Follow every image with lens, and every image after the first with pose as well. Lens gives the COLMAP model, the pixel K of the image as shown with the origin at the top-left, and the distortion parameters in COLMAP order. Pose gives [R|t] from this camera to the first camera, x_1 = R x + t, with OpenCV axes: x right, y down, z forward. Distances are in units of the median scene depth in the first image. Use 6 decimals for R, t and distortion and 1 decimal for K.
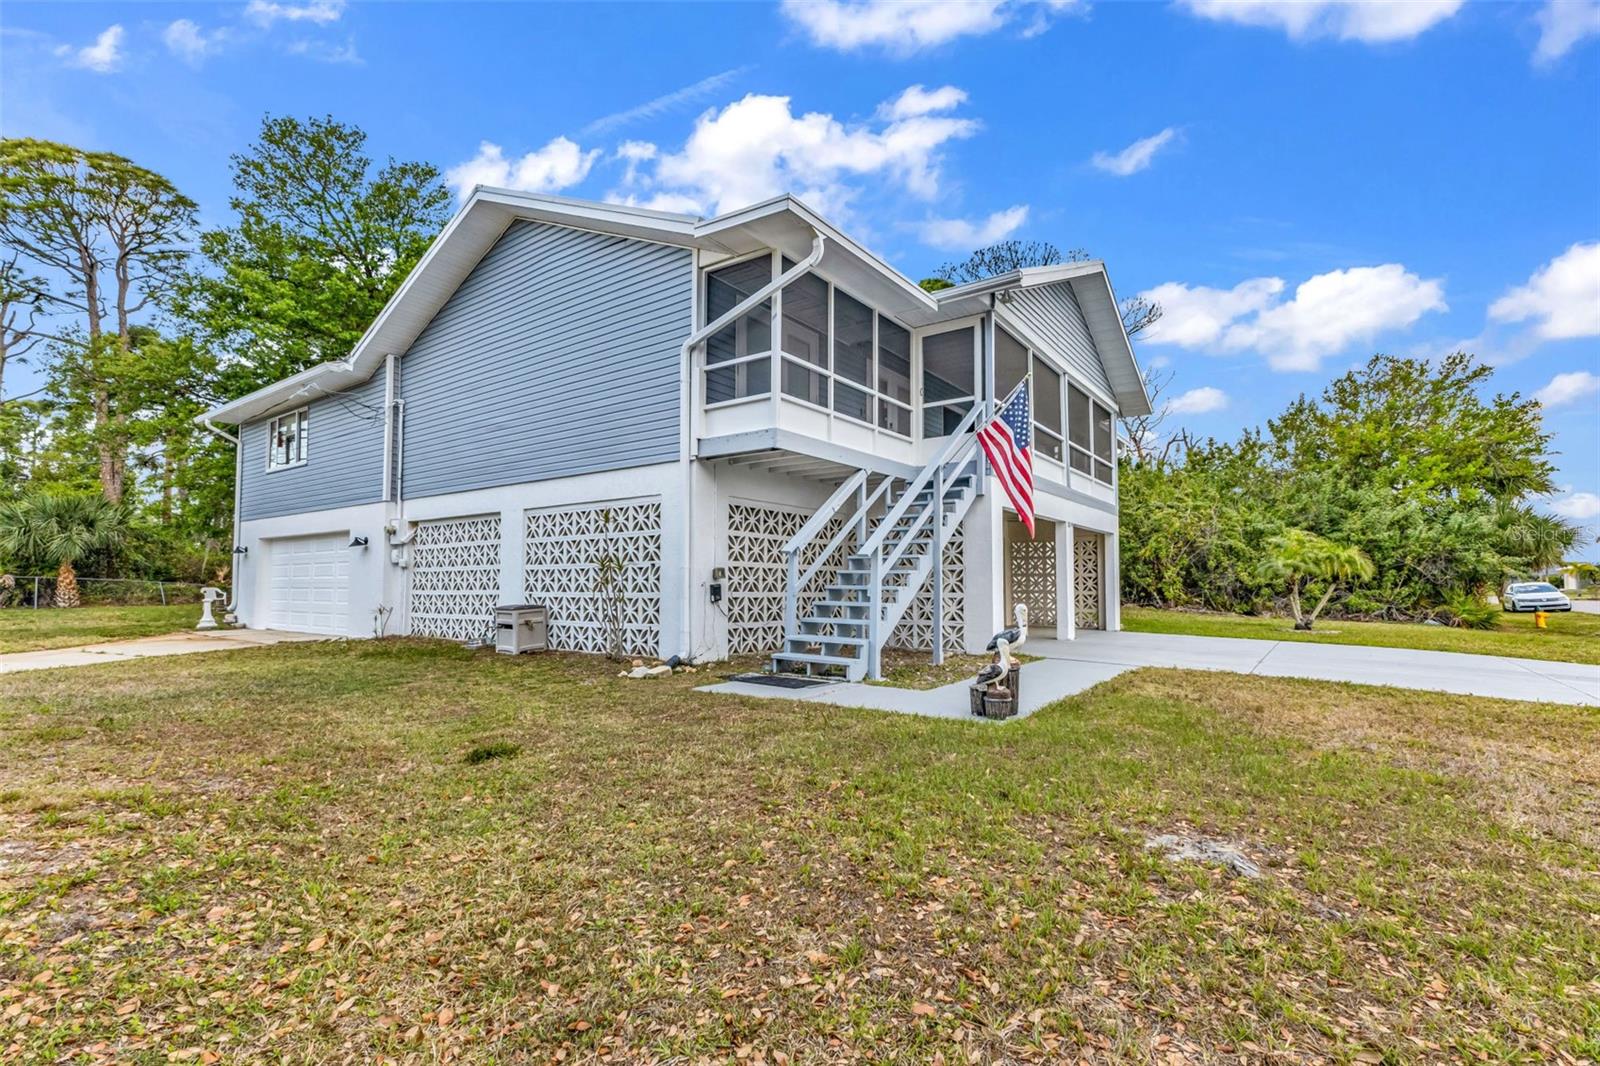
lens RADIAL K [[681.6, 0, 818.9], [0, 681.6, 528.5], [0, 0, 1]] dist [0.008618, -0.000224]
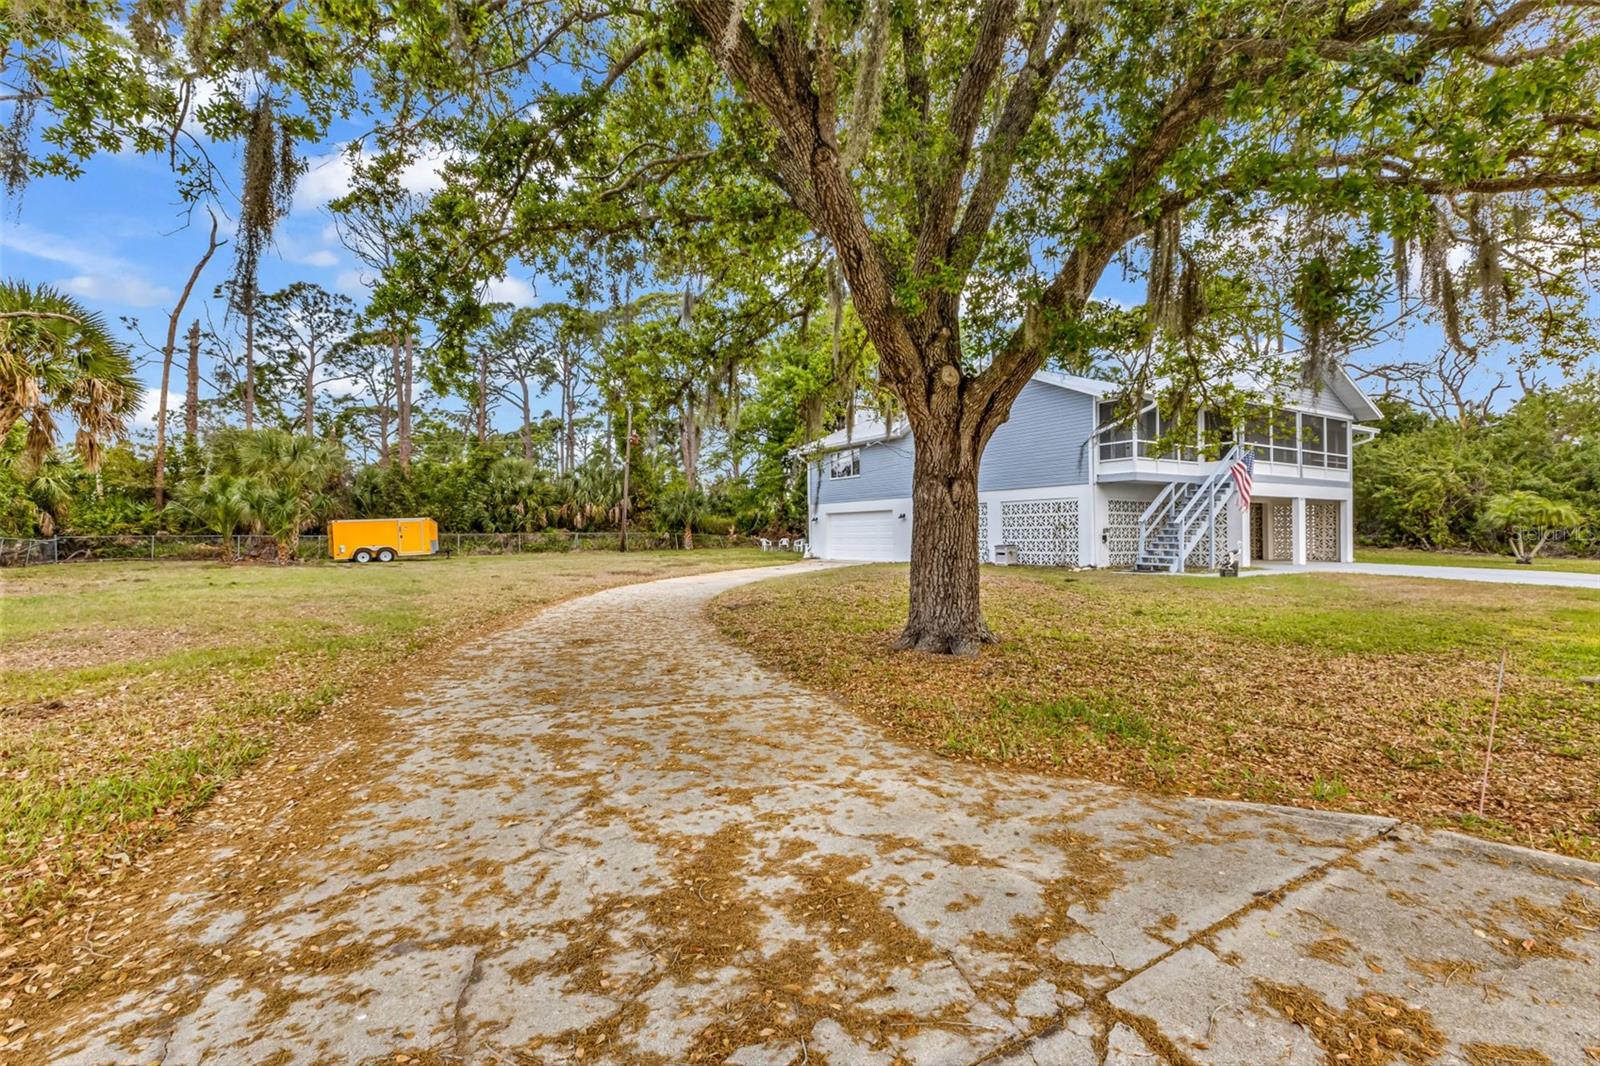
lens RADIAL K [[681.6, 0, 818.9], [0, 681.6, 528.5], [0, 0, 1]] dist [0.008618, -0.000224]
pose [[0.929927, -0.012548, -0.367529, -0.189164], [0.039261, 0.997093, 0.065298, -0.127069], [0.365642, -0.075153, 0.927717, -1.472424]]
